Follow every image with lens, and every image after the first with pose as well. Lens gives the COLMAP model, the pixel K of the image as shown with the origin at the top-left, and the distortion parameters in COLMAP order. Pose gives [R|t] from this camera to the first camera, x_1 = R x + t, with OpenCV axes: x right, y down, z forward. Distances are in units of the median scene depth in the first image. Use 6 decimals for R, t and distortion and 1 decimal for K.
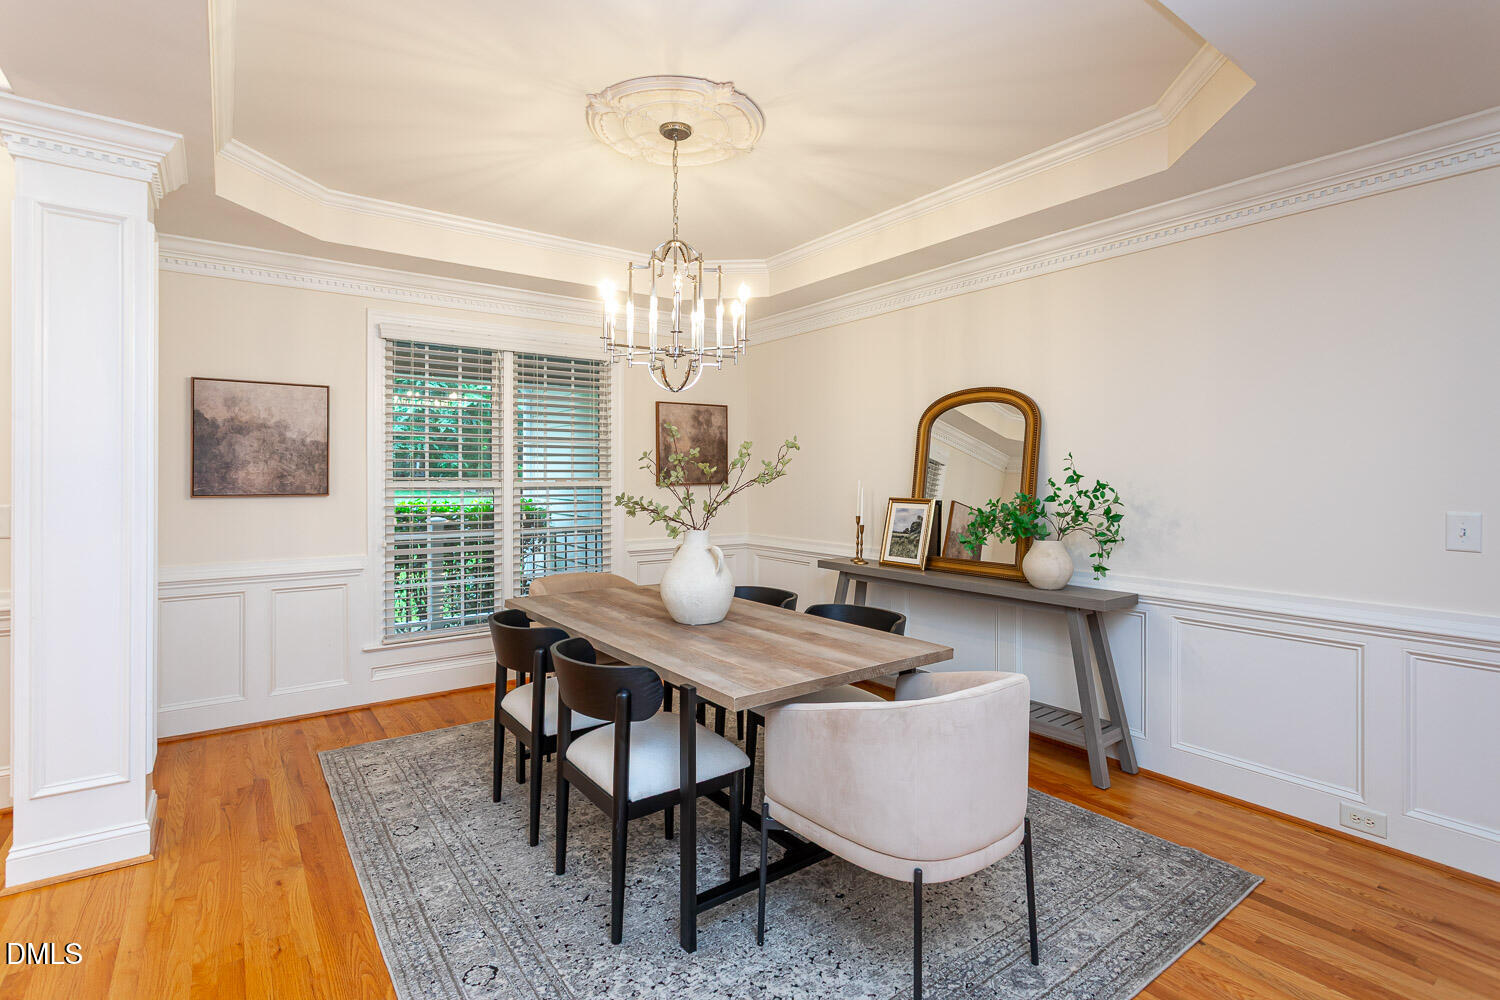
lens RADIAL K [[706.1, 0, 732.3], [0, 706.1, 474.6], [0, 0, 1]] dist [-0.000882, -0.000173]
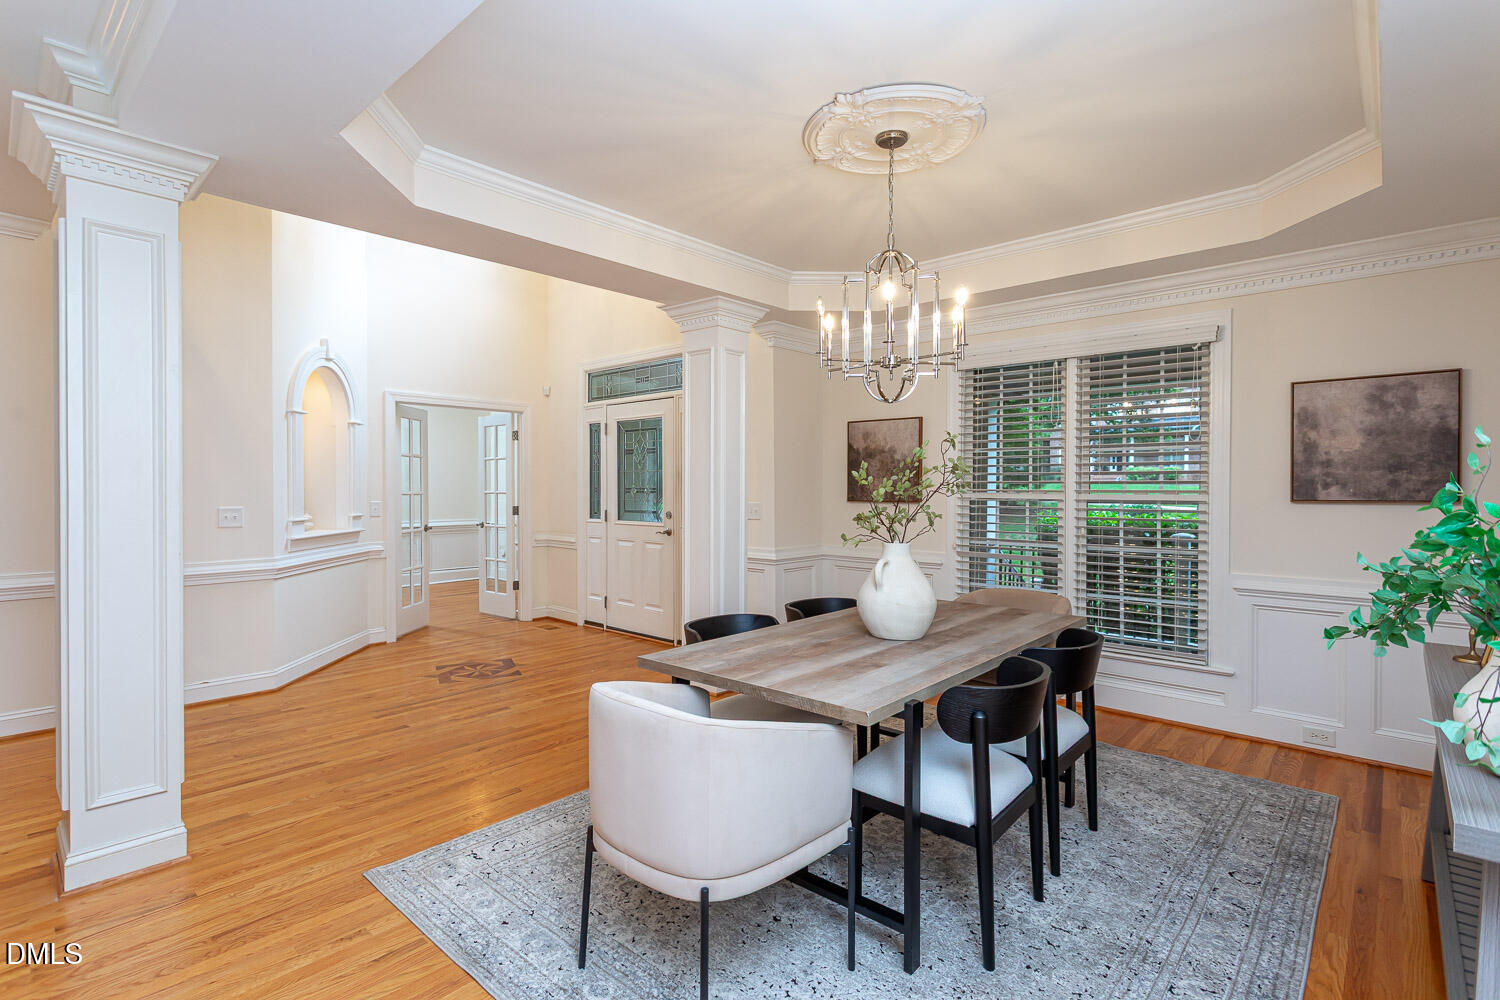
lens RADIAL K [[706.1, 0, 751.3], [0, 706.1, 491.5], [0, 0, 1]] dist [-0.000882, -0.000173]
pose [[0.209965, 0.007817, -0.977678, 0.637233], [-0.001968, 0.999969, 0.007573, 0.000230], [0.977707, 0.000334, 0.209974, 0.448166]]
